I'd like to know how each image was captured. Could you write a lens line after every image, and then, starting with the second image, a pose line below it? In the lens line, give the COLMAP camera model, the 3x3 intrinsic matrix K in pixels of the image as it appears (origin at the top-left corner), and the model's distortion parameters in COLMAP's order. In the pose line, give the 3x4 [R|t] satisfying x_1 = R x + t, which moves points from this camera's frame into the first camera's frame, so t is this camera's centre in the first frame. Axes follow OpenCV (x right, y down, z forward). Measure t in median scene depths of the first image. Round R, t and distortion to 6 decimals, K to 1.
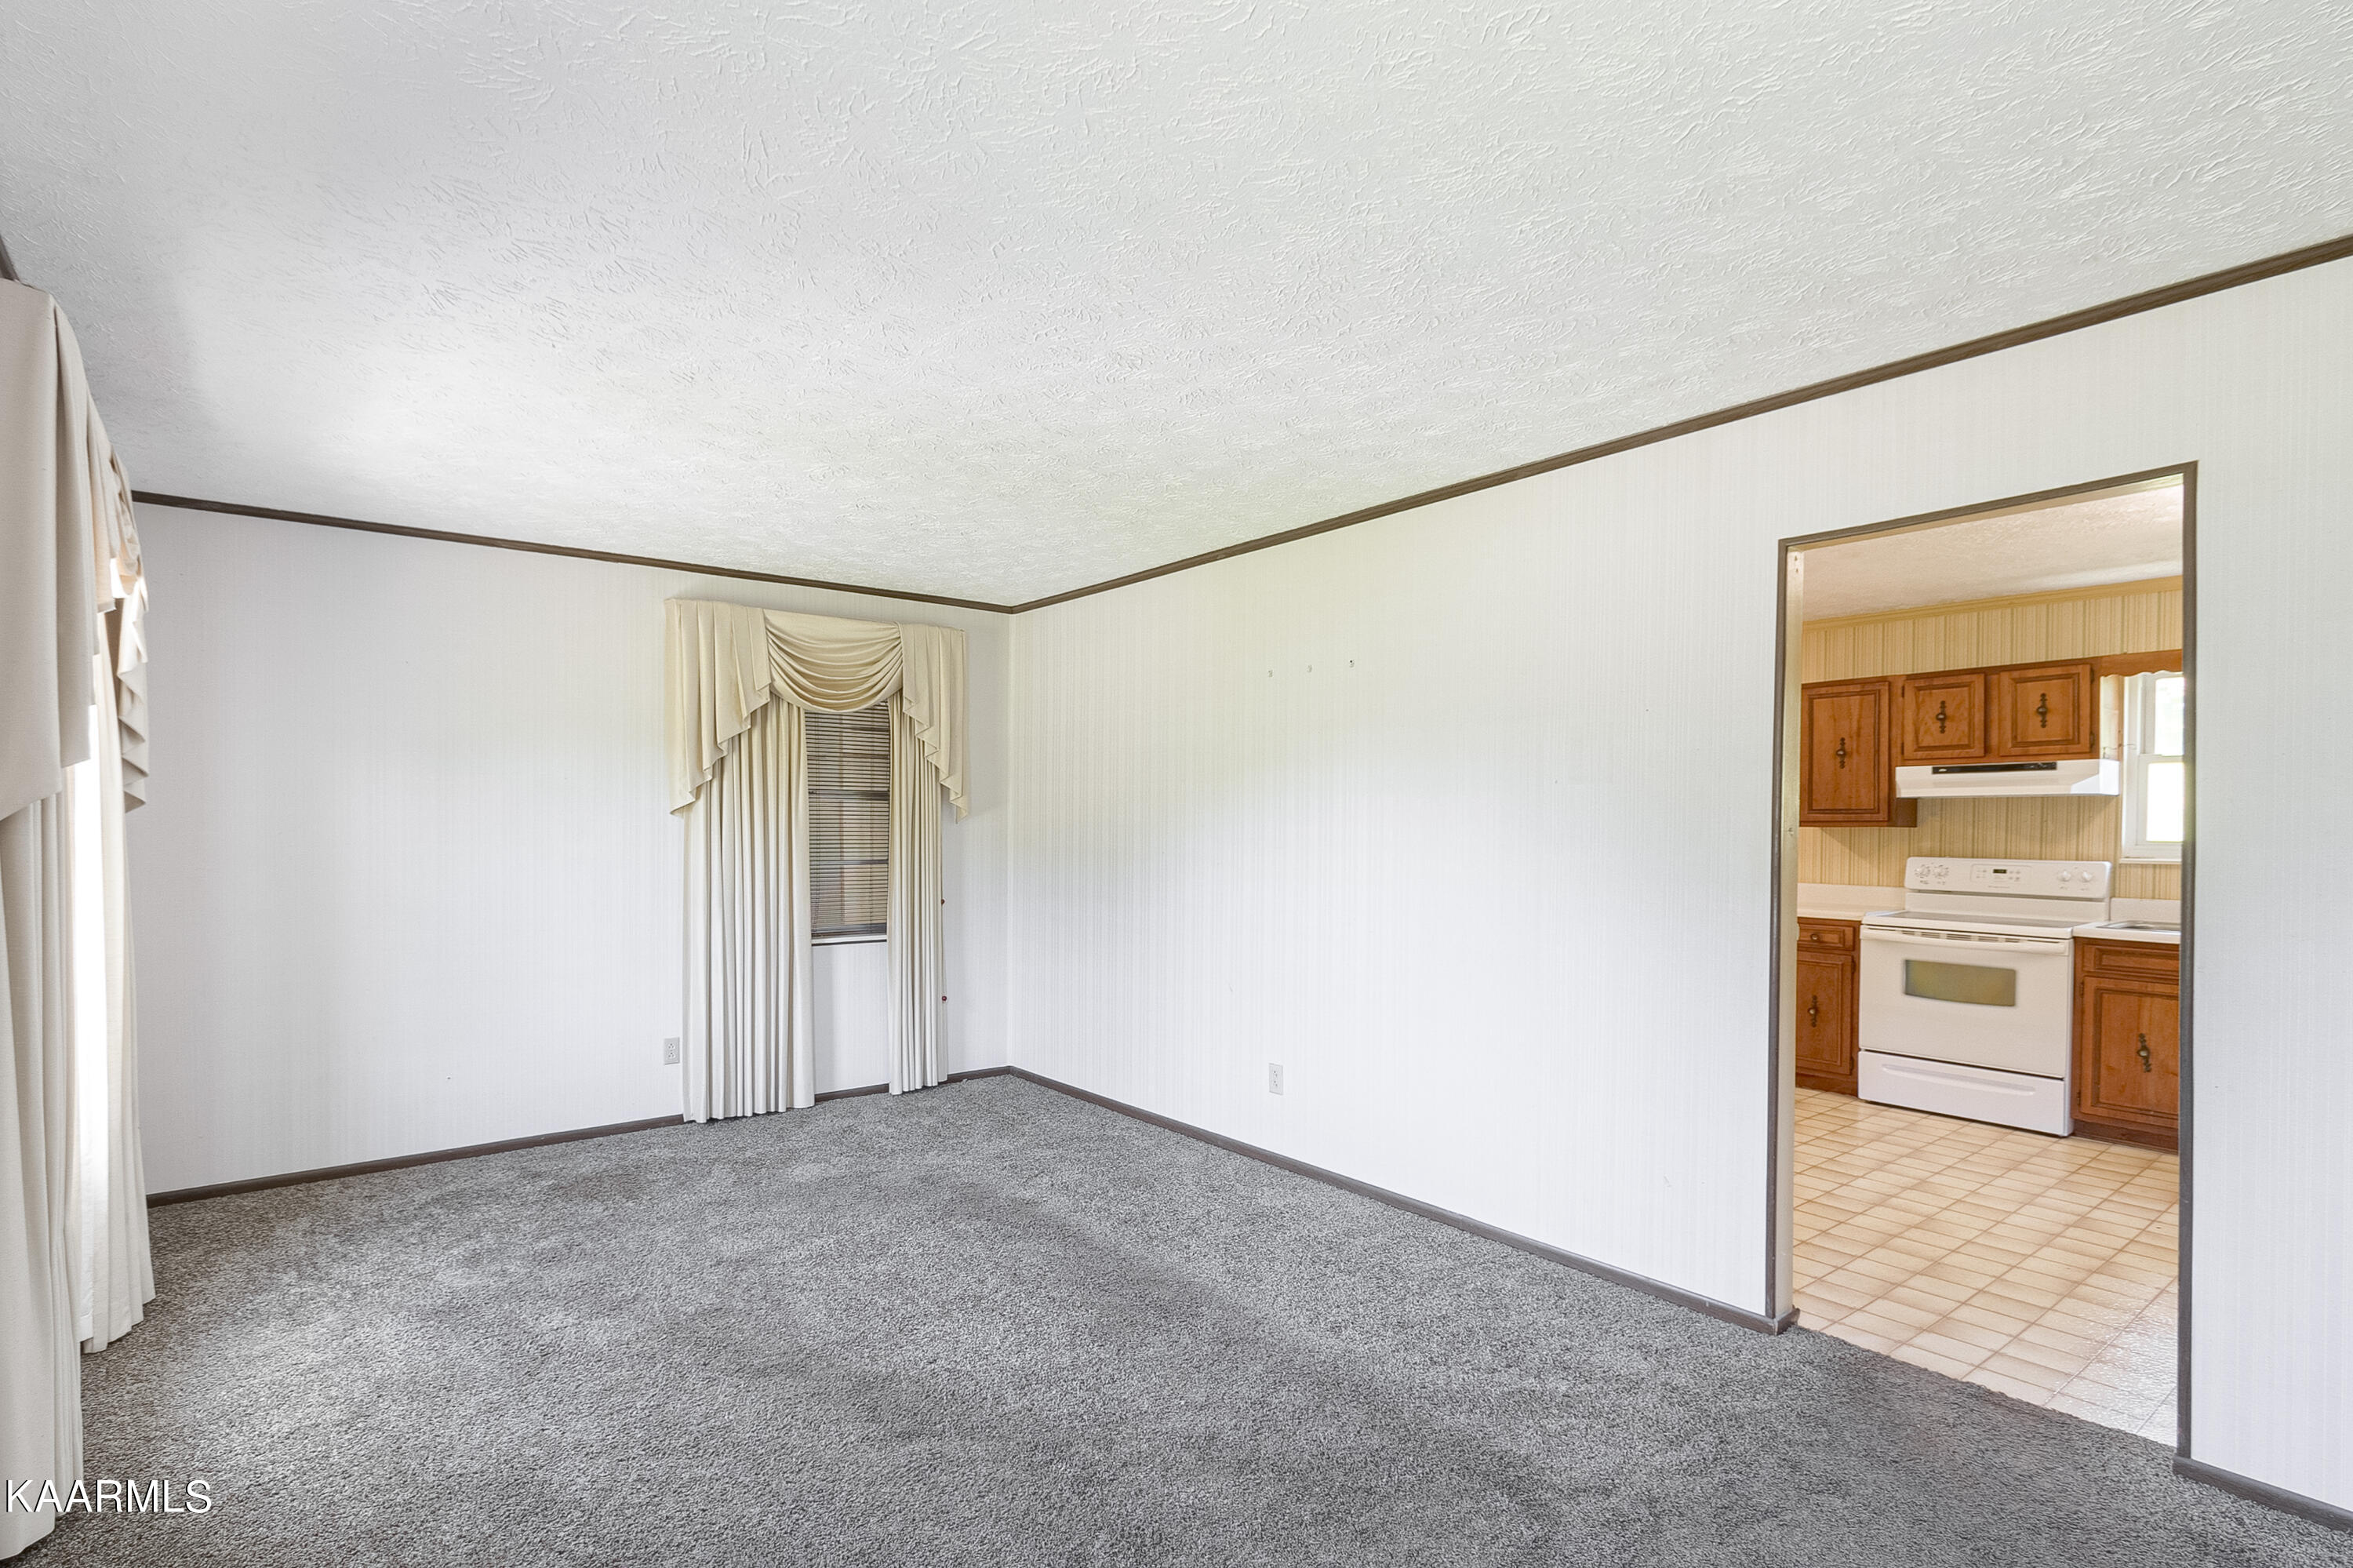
lens RADIAL K [[1103.0, 0, 1170.1], [0, 1103.0, 806.6], [0, 0, 1]] dist [-0.002067, -0.000165]
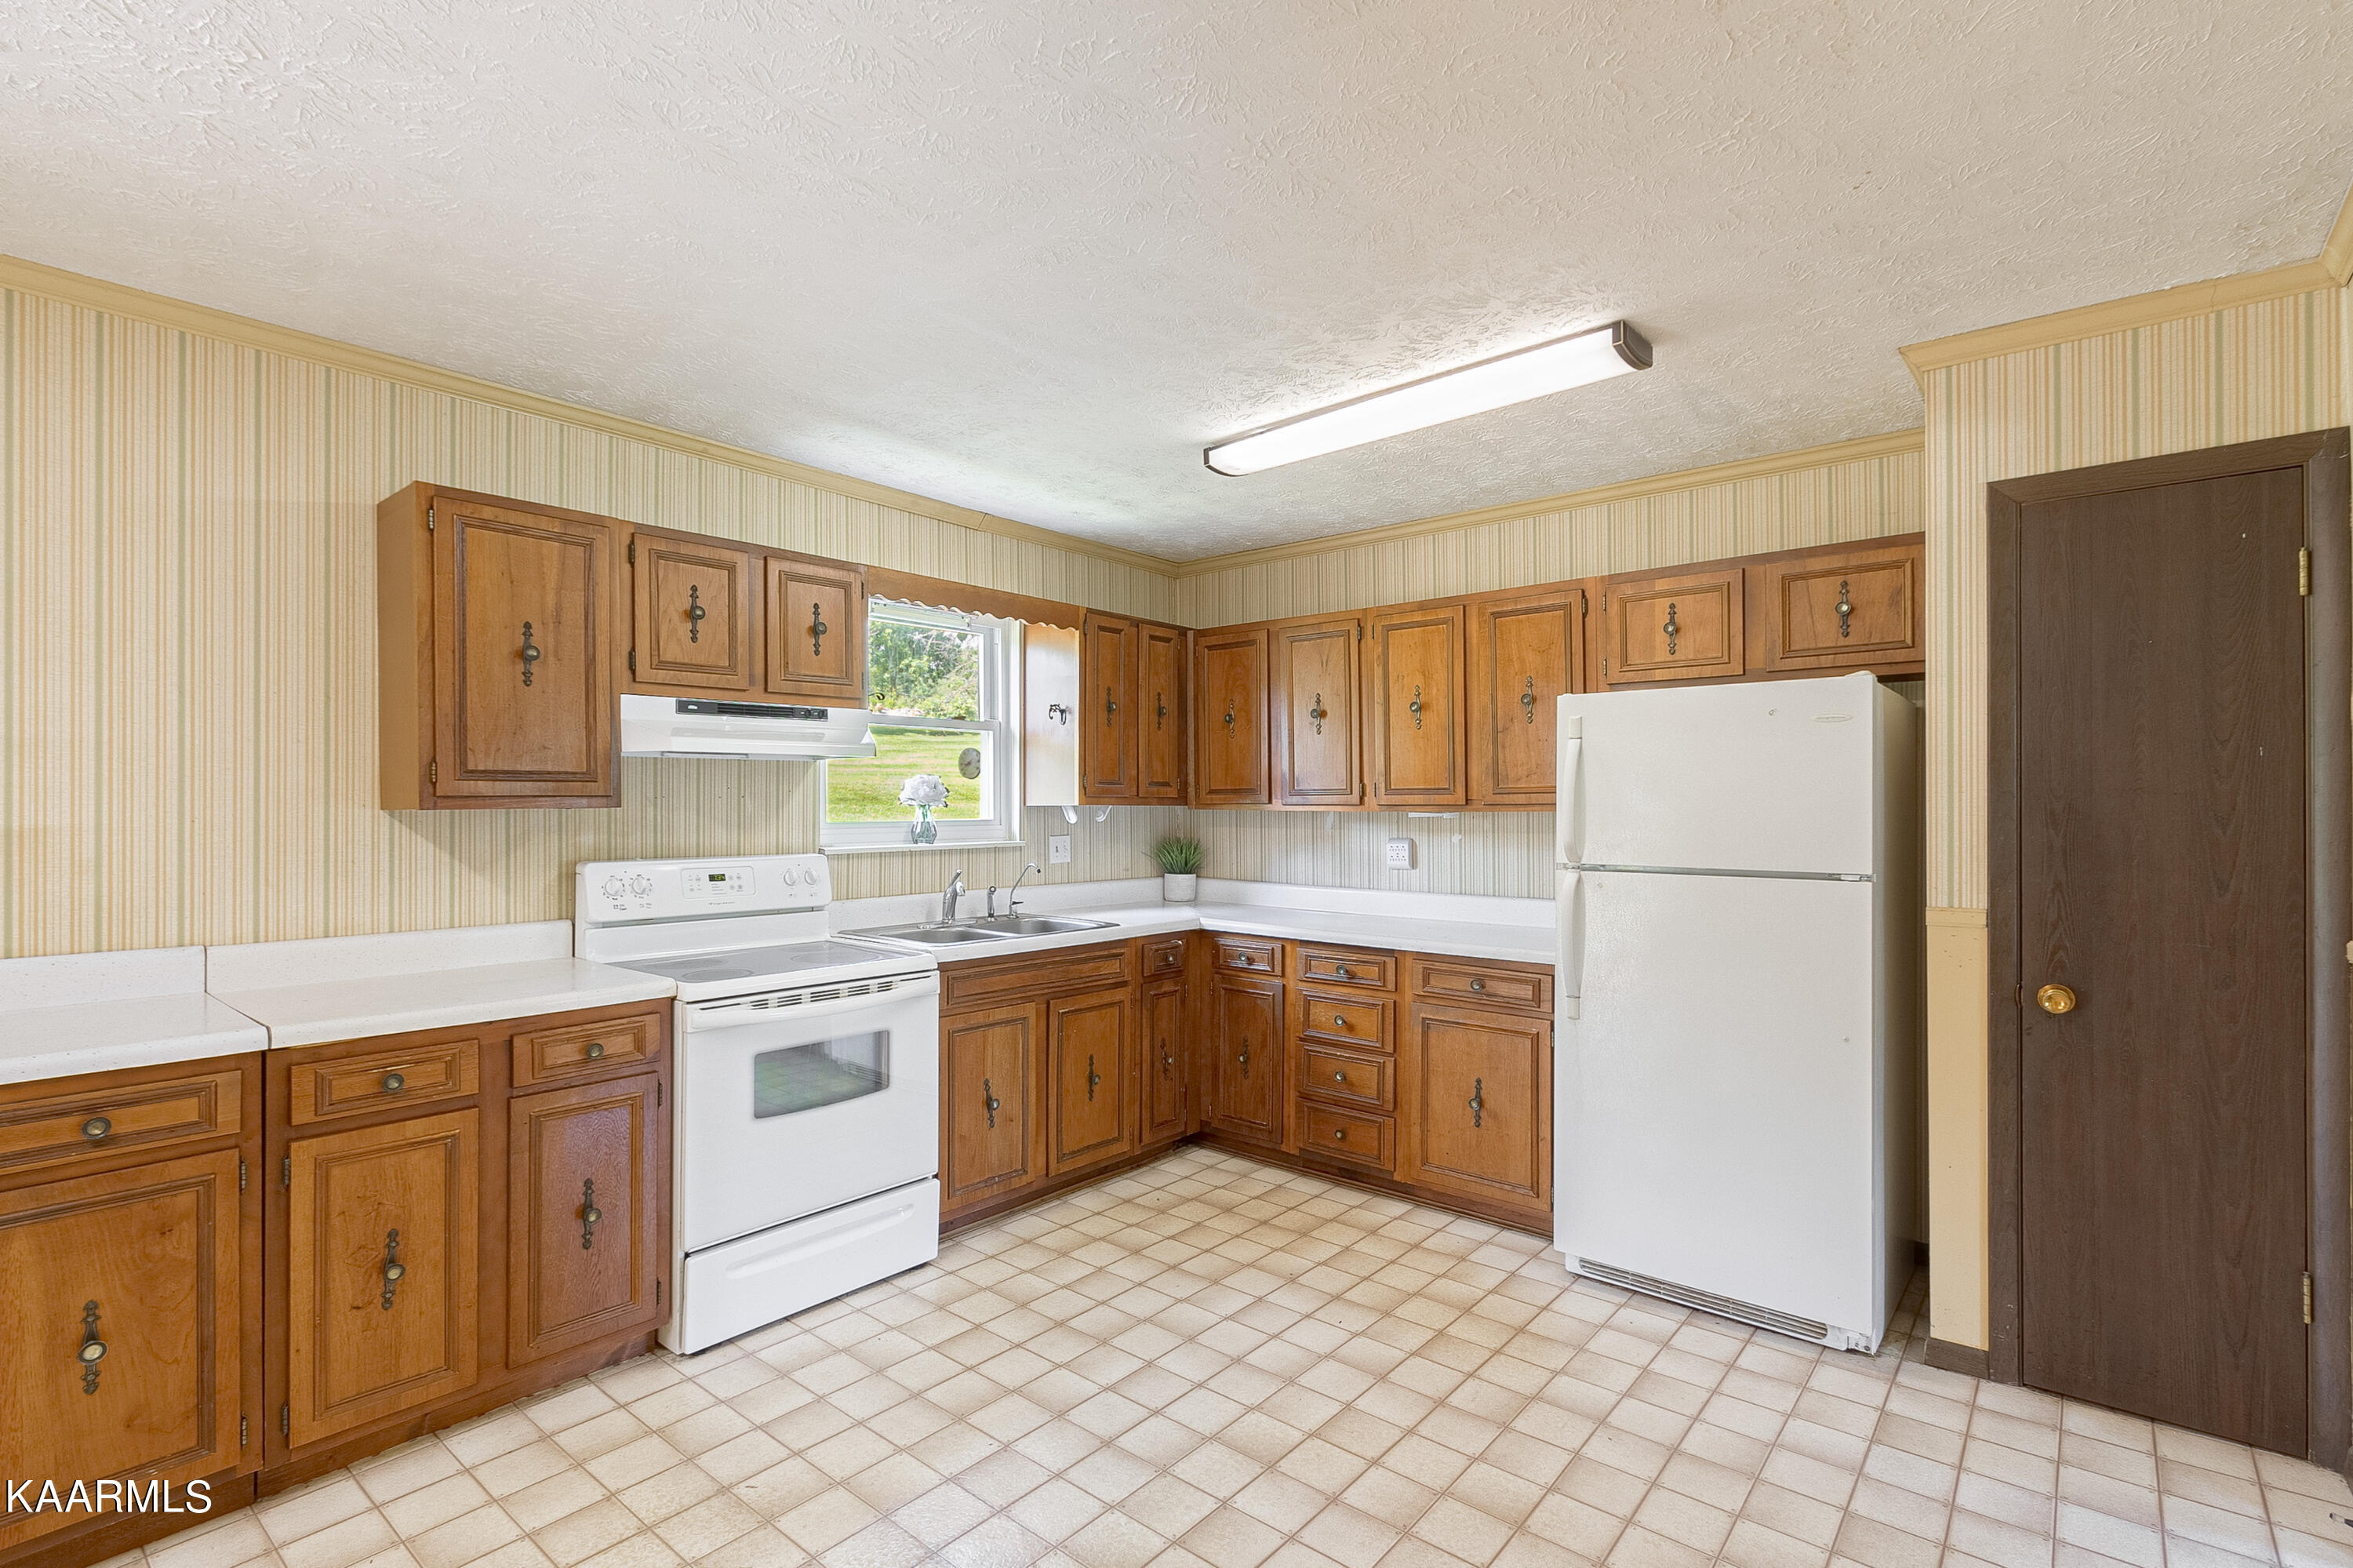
lens RADIAL K [[1103.0, 0, 1170.1], [0, 1103.0, 806.6], [0, 0, 1]] dist [-0.002067, -0.000165]
pose [[-0.137031, -0.008808, 0.990528, 0.103077], [-0.013813, 0.999880, 0.006980, 0.010880], [-0.990470, -0.012726, -0.137136, 0.837958]]
